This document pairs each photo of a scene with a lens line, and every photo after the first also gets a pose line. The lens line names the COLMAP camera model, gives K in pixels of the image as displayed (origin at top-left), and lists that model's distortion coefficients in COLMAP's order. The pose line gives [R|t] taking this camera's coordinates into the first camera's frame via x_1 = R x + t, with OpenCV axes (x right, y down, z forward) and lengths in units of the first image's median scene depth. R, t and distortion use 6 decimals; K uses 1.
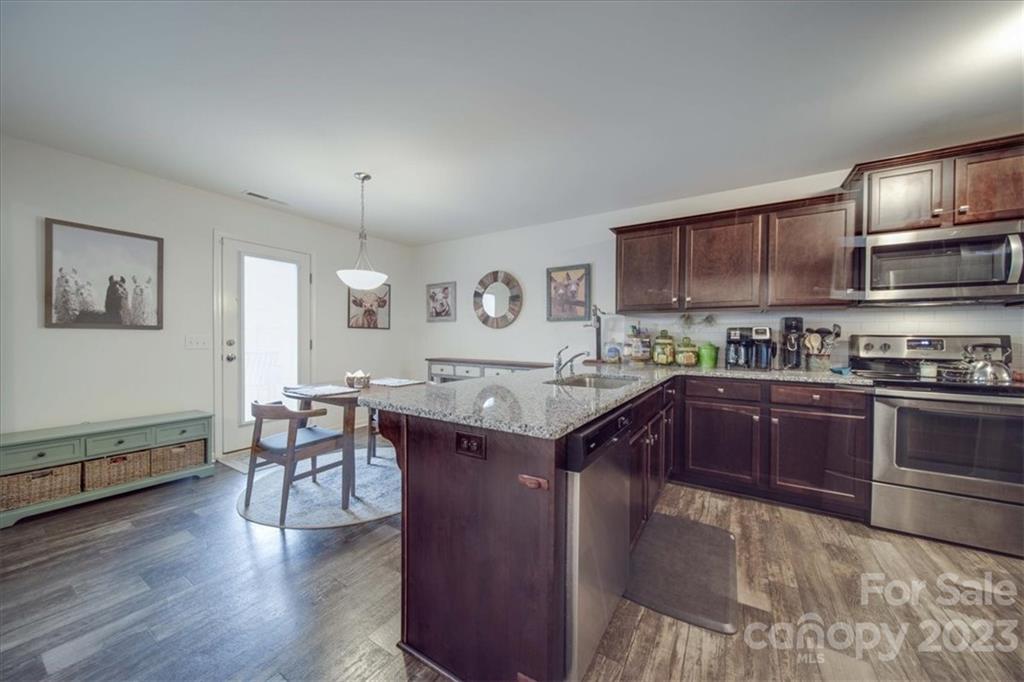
lens RADIAL K [[357.8, 0, 512.4], [0, 357.8, 340.3], [0, 0, 1]] dist [0.000679, -0.001945]
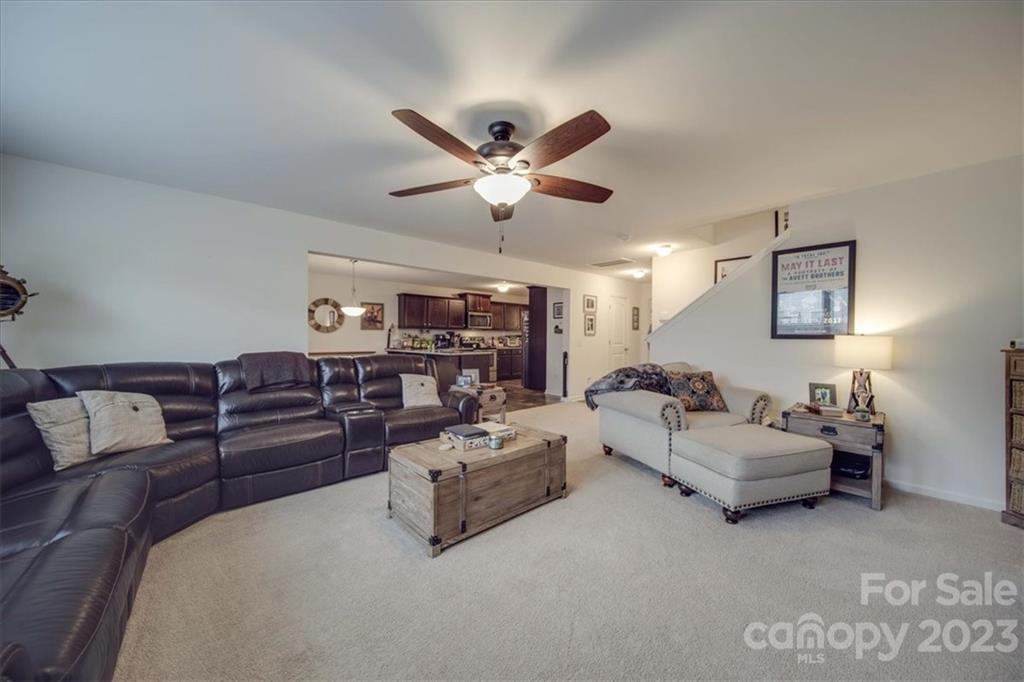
lens RADIAL K [[357.8, 0, 512.1], [0, 357.8, 338.6], [0, 0, 1]] dist [0.000679, -0.001945]
pose [[0.271140, -0.012288, 0.962461, -2.406254], [0.005401, 0.999922, 0.011244, -0.035656], [-0.962525, 0.002150, 0.271186, -0.473368]]
